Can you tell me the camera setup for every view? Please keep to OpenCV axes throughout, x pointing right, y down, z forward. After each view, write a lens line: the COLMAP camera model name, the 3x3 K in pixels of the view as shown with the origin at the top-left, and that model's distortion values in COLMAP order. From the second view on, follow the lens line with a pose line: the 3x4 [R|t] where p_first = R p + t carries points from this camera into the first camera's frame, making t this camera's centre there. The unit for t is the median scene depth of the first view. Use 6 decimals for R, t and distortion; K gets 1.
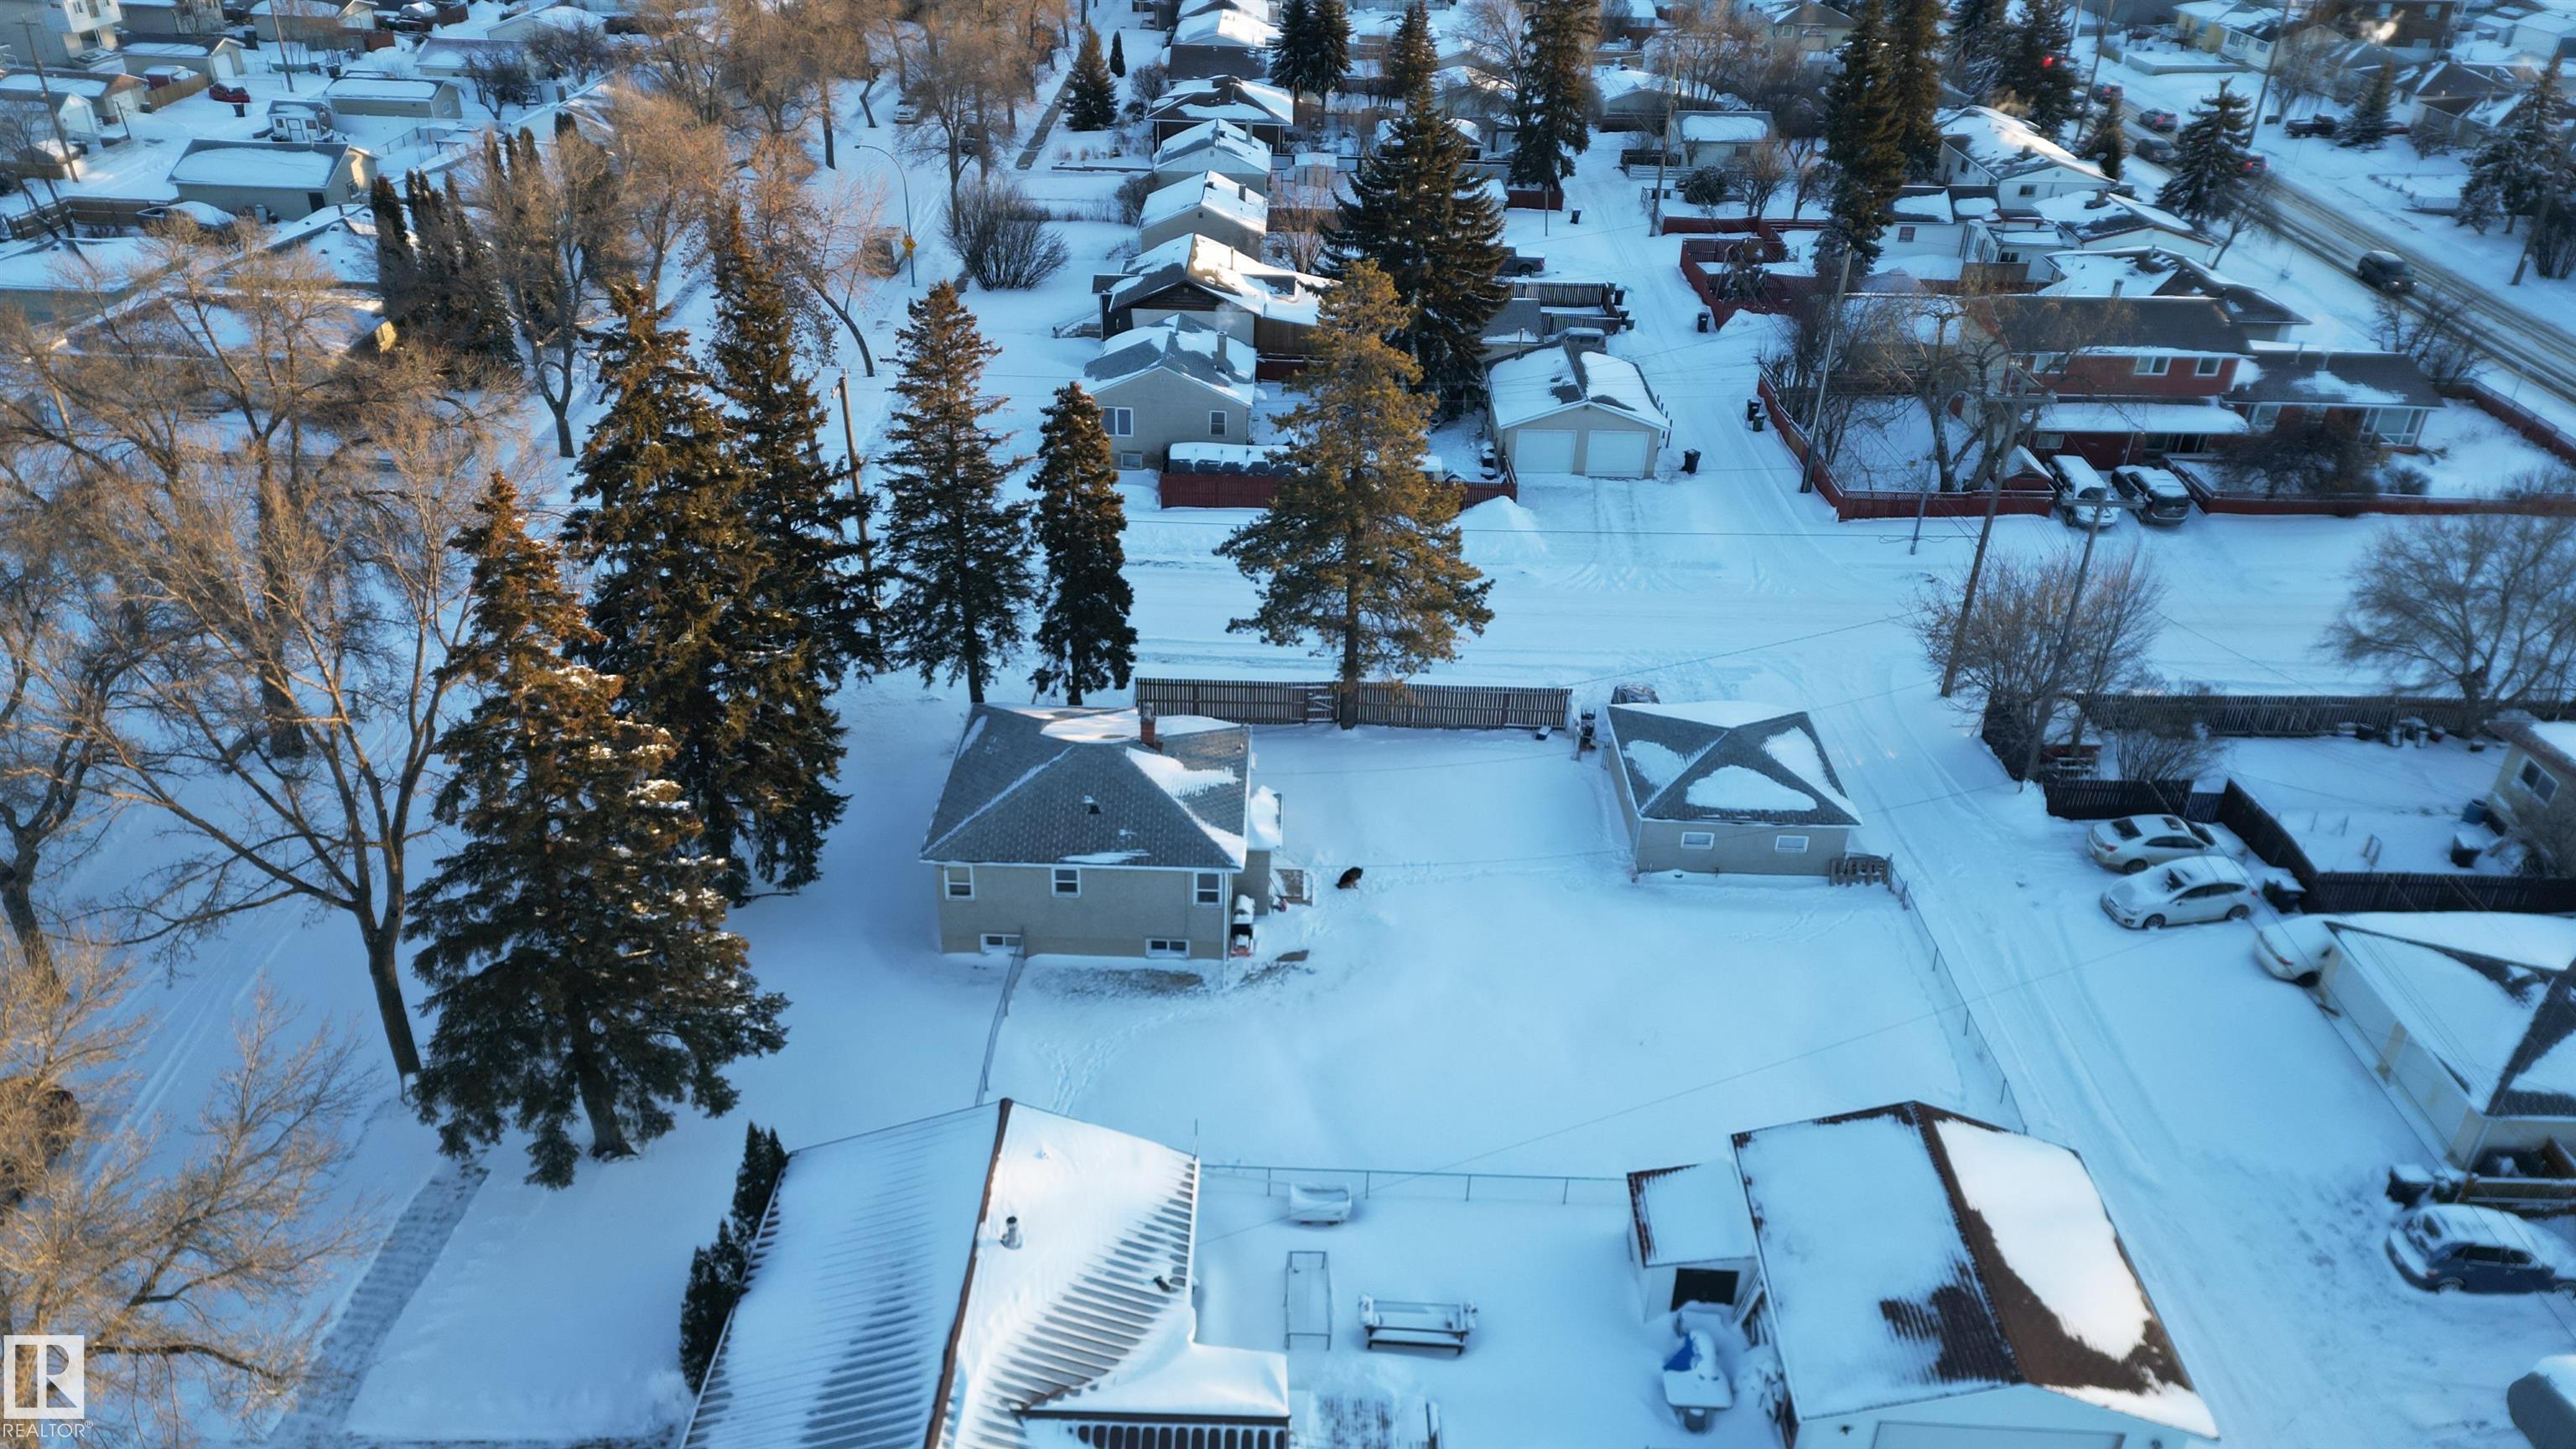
lens RADIAL K [[1773.6, 0, 1292.8], [0, 1773.6, 736.8], [0, 0, 1]] dist [0.075679, -0.079917]
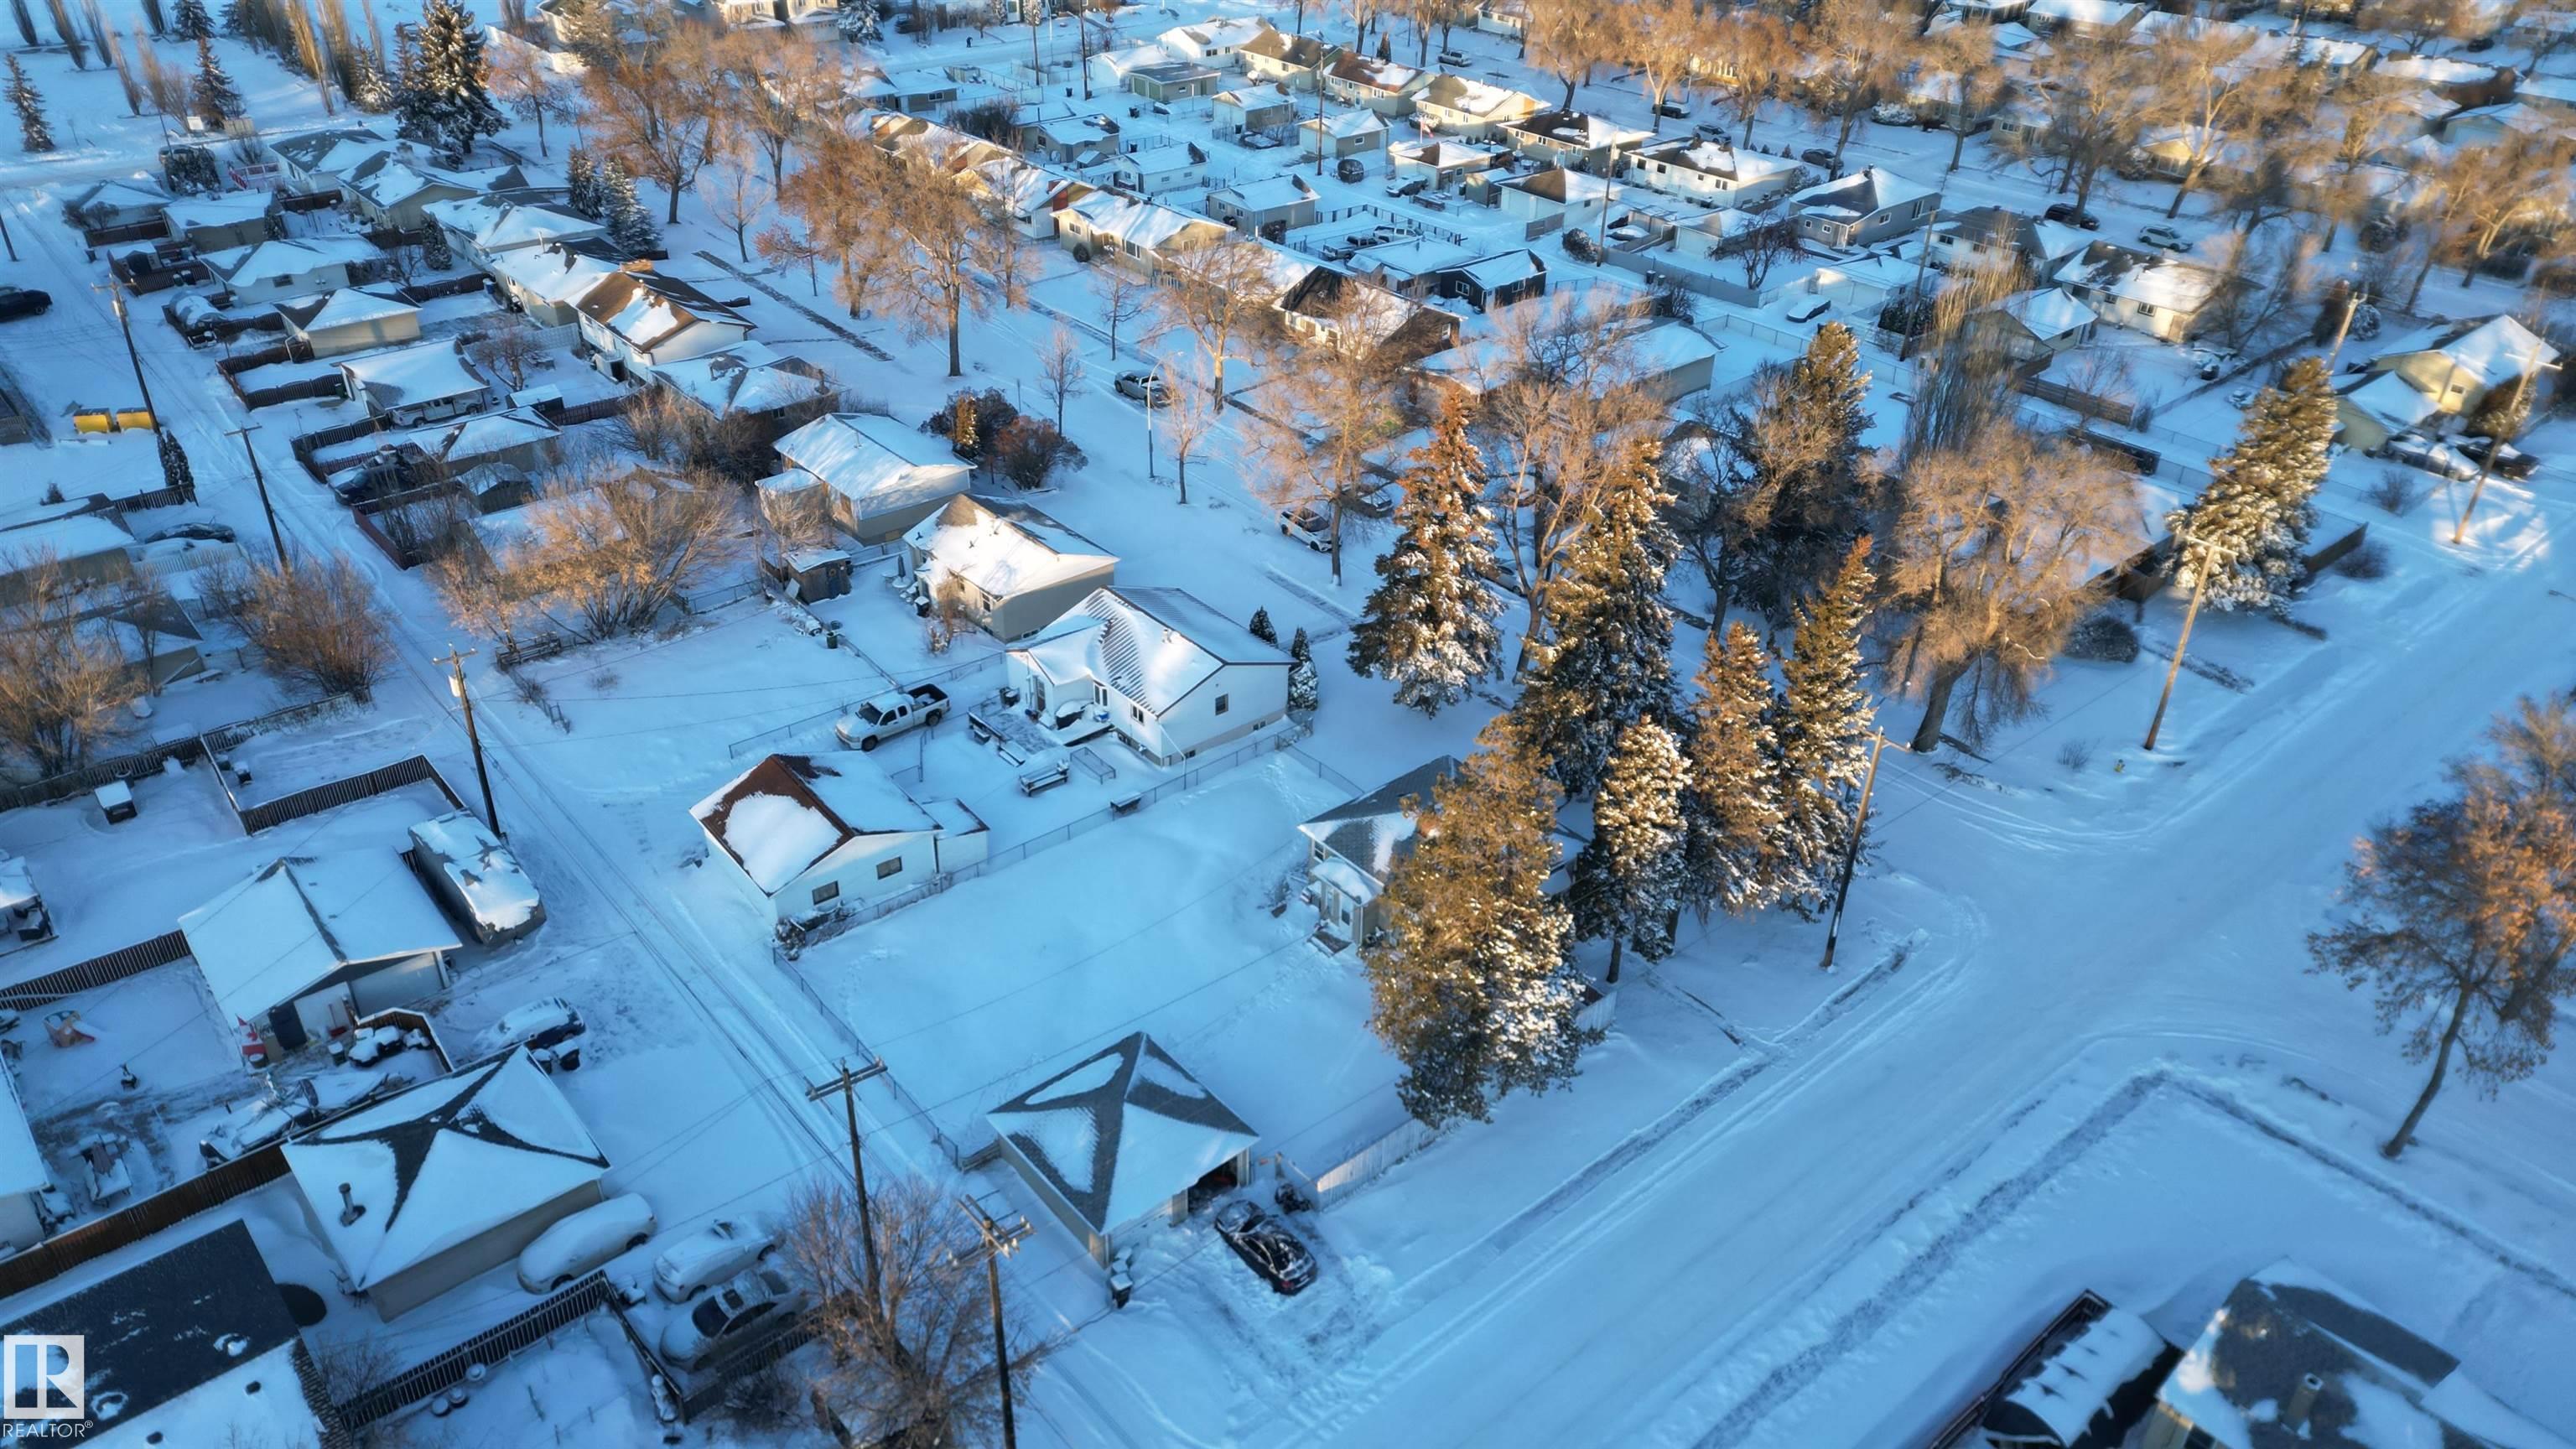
lens RADIAL K [[1781.1, 0, 1301.6], [0, 1781.1, 724.4], [0, 0, 1]] dist [0.074901, -0.068163]
pose [[-0.754767, 0.304608, -0.580983, 0.387940], [-0.366658, 0.538503, 0.758668, -0.528377], [0.543957, 0.785639, -0.294757, 0.641368]]
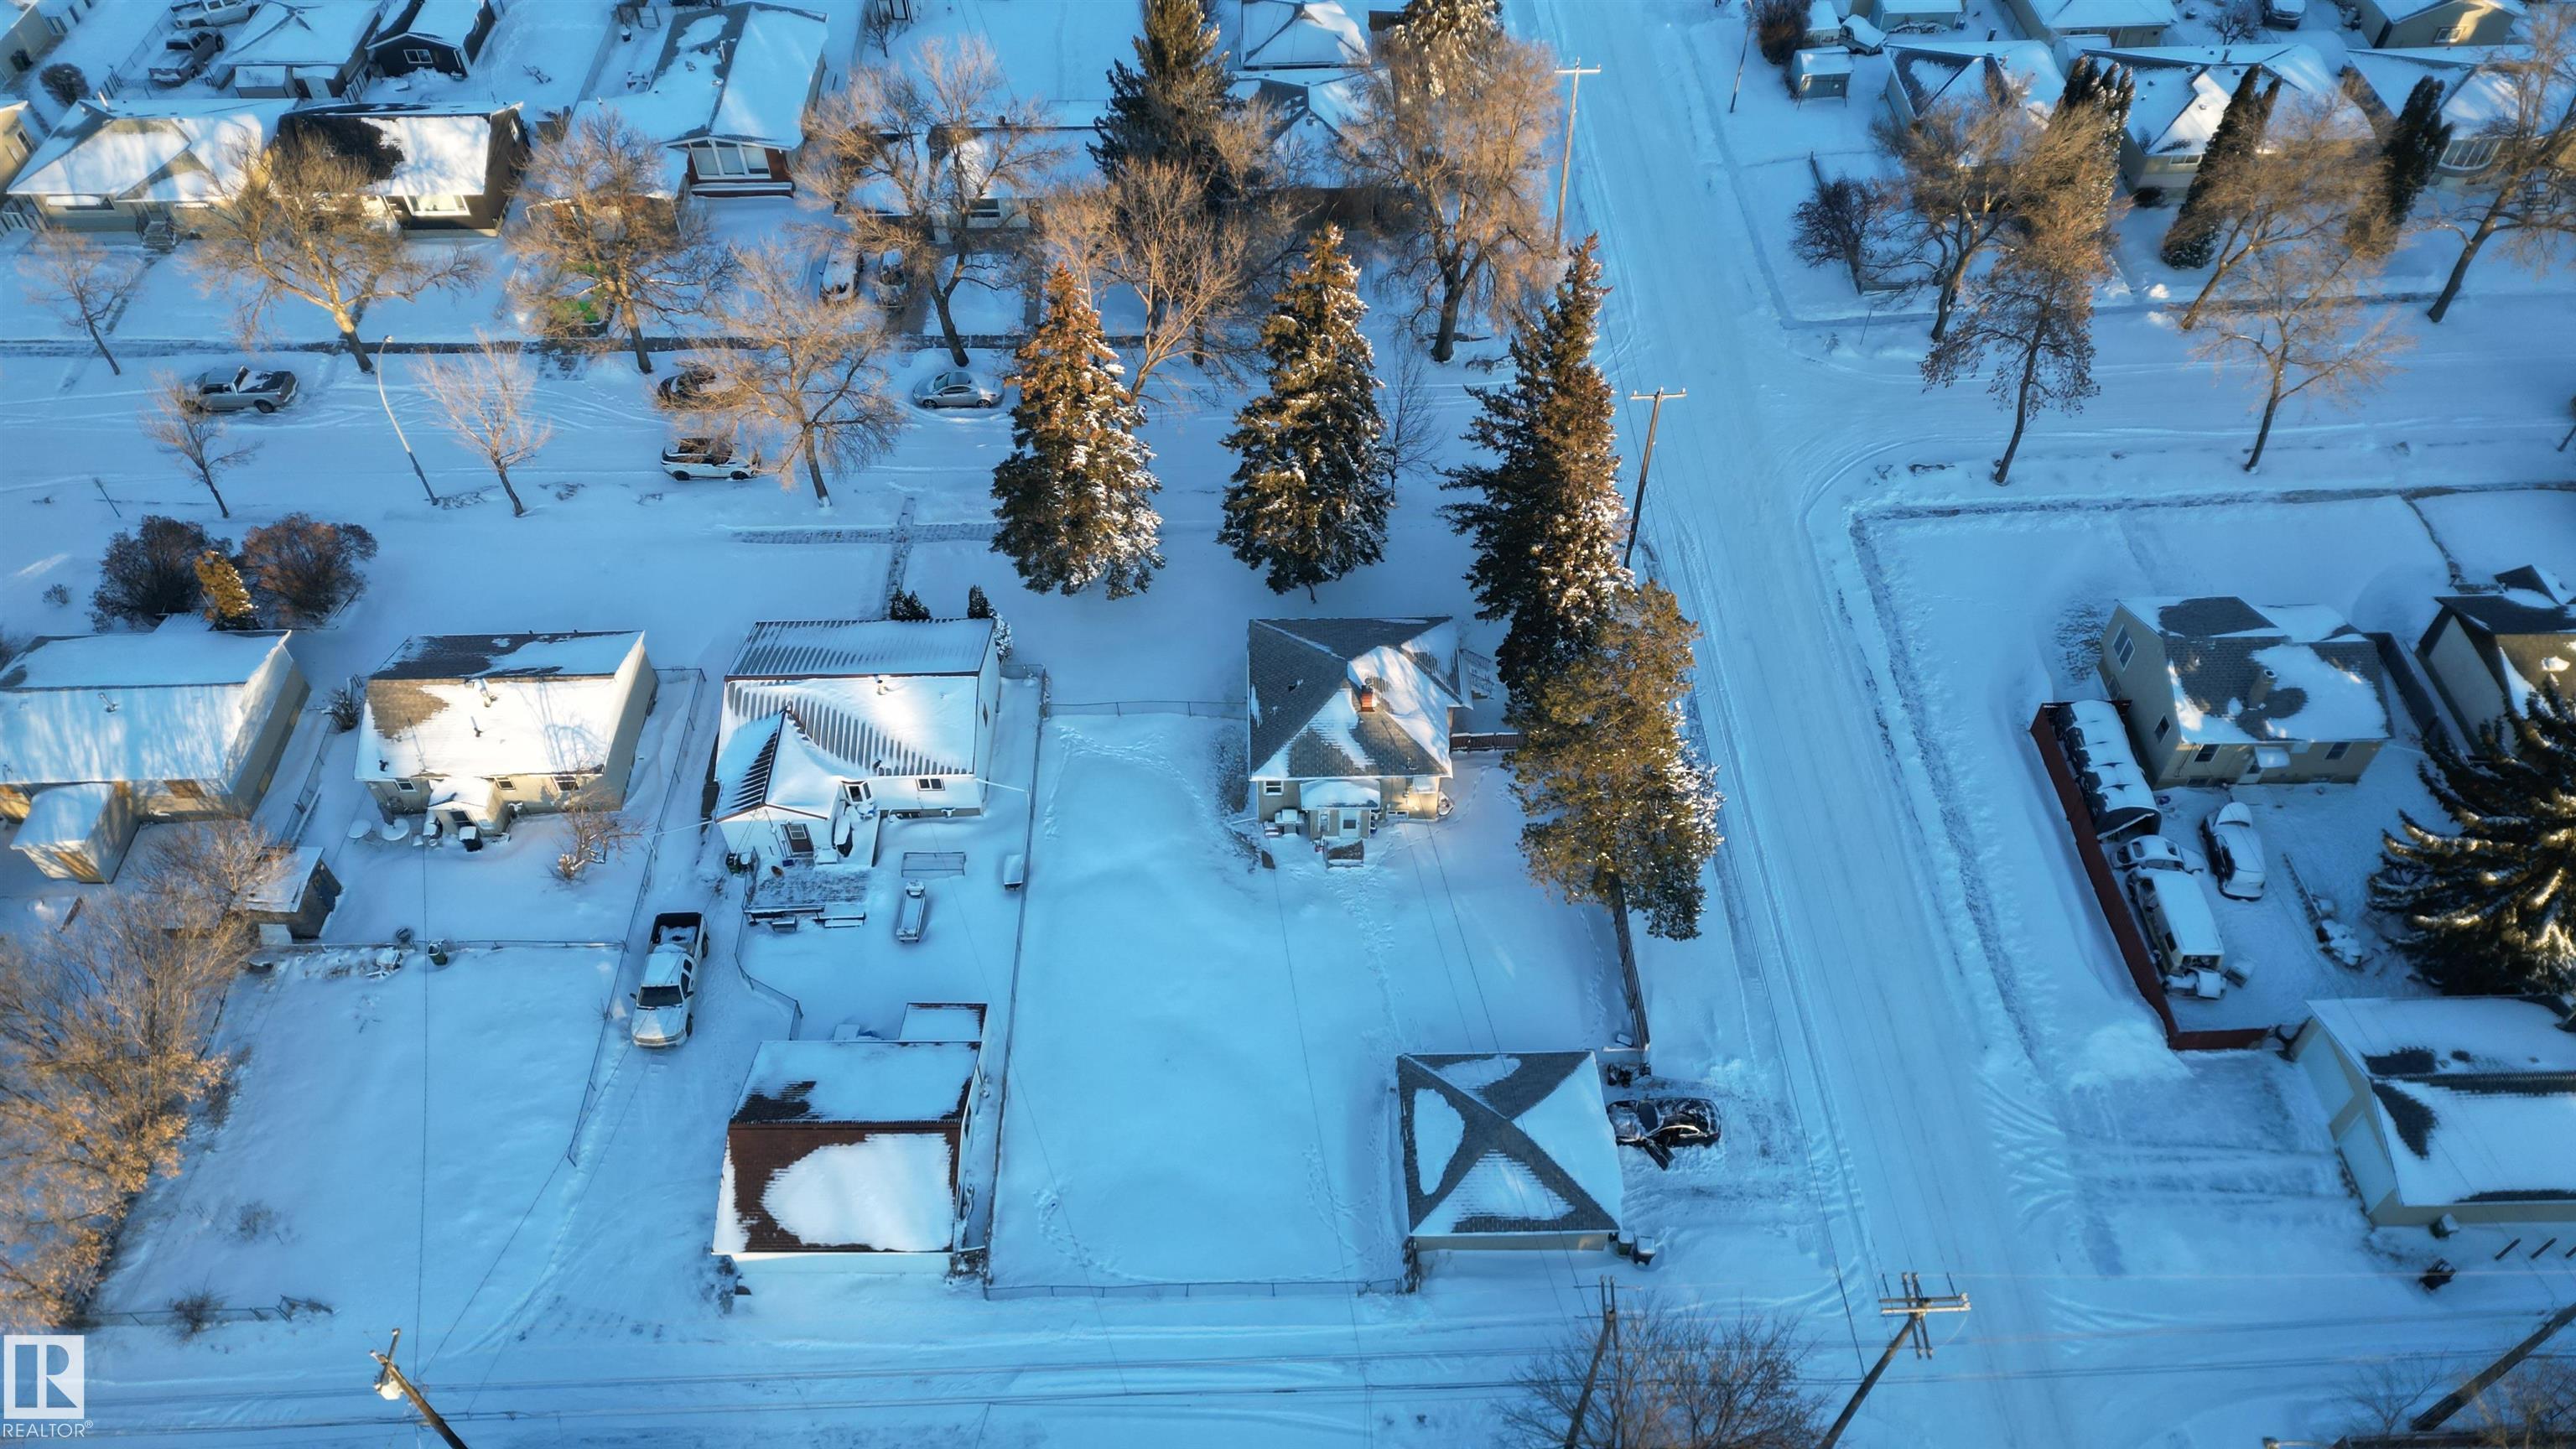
lens RADIAL K [[1781.1, 0, 1301.6], [0, 1781.1, 724.4], [0, 0, 1]] dist [0.074901, -0.068163]
pose [[0.034283, 0.730060, -0.682523, 0.428812], [-0.499906, 0.603877, 0.620826, -0.402233], [0.865401, 0.319913, 0.385665, 0.215154]]
